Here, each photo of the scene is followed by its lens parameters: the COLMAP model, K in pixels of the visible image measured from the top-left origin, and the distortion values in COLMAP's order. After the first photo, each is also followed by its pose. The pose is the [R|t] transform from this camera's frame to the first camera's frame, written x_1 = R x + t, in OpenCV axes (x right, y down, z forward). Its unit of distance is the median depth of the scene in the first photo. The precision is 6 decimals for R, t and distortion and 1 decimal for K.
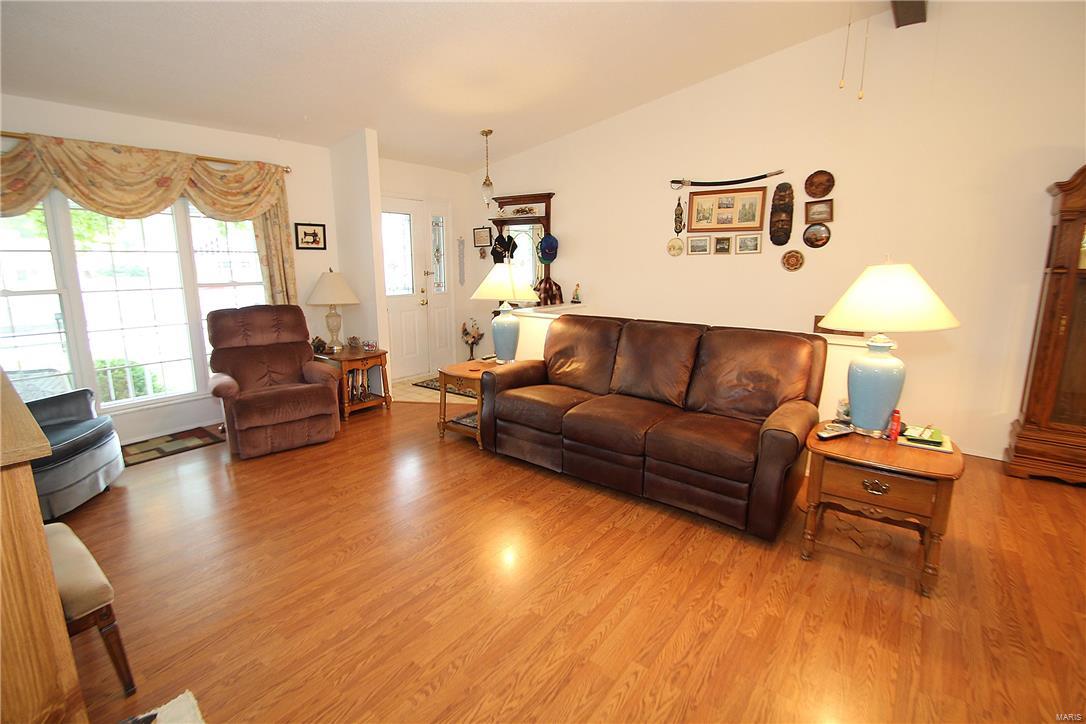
lens RADIAL K [[504.6, 0, 538.5], [0, 504.6, 355.8], [0, 0, 1]] dist [0.007830, -0.015397]
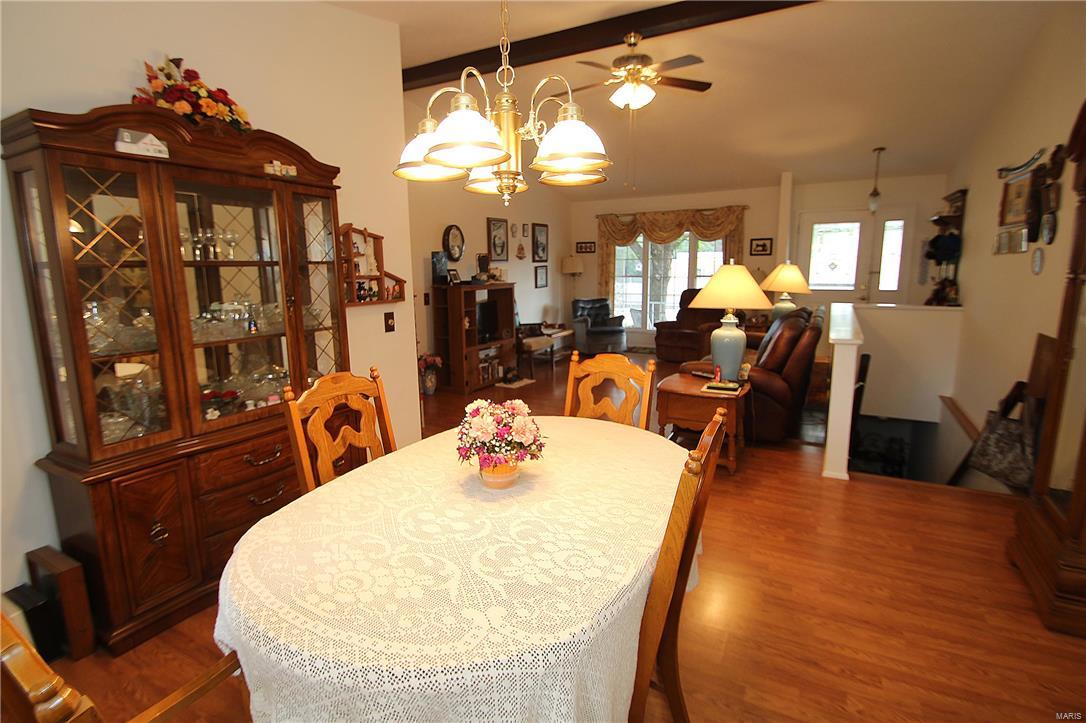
lens RADIAL K [[504.6, 0, 550.8], [0, 504.6, 355.9], [0, 0, 1]] dist [0.007830, -0.015397]
pose [[0.156842, 0.175719, -0.971866, 1.122360], [-0.173887, 0.973586, 0.147968, -0.033177], [0.972195, 0.145787, 0.183254, 0.163276]]
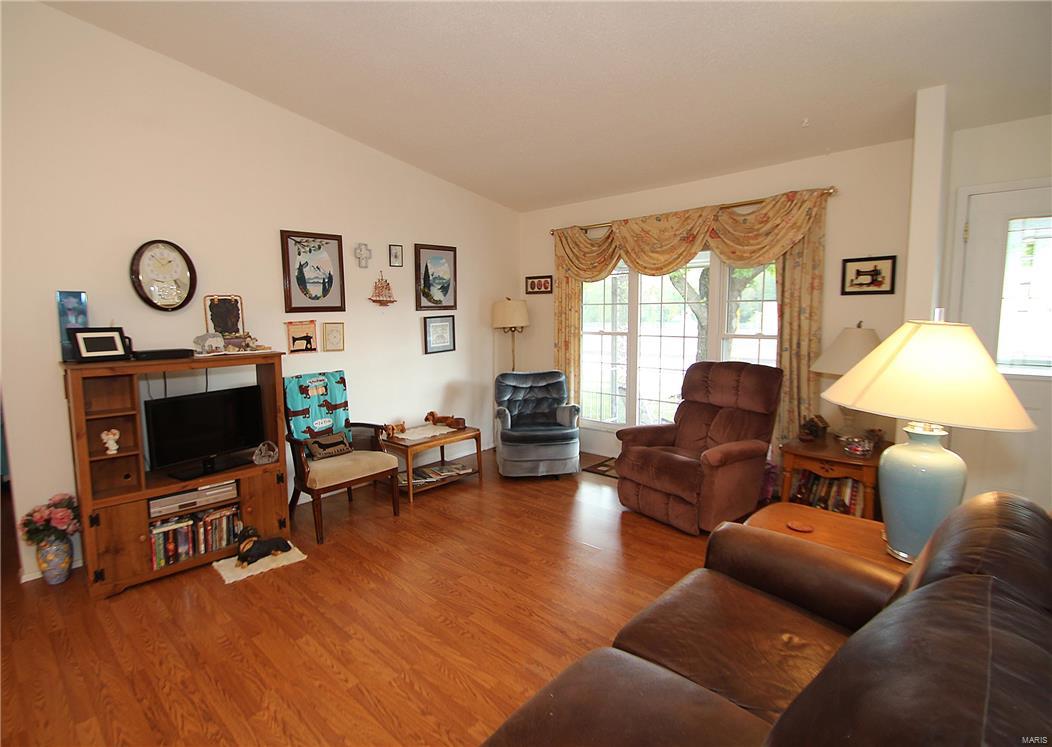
lens RADIAL K [[512.9, 0, 486.7], [0, 512.9, 367.9], [0, 0, 1]] dist [-0.016331, -0.002006]
pose [[-0.123087, 0.110673, -0.986205, 0.359988], [-0.171388, 0.976459, 0.130970, -0.127322], [0.977484, 0.185144, -0.101221, 0.650677]]
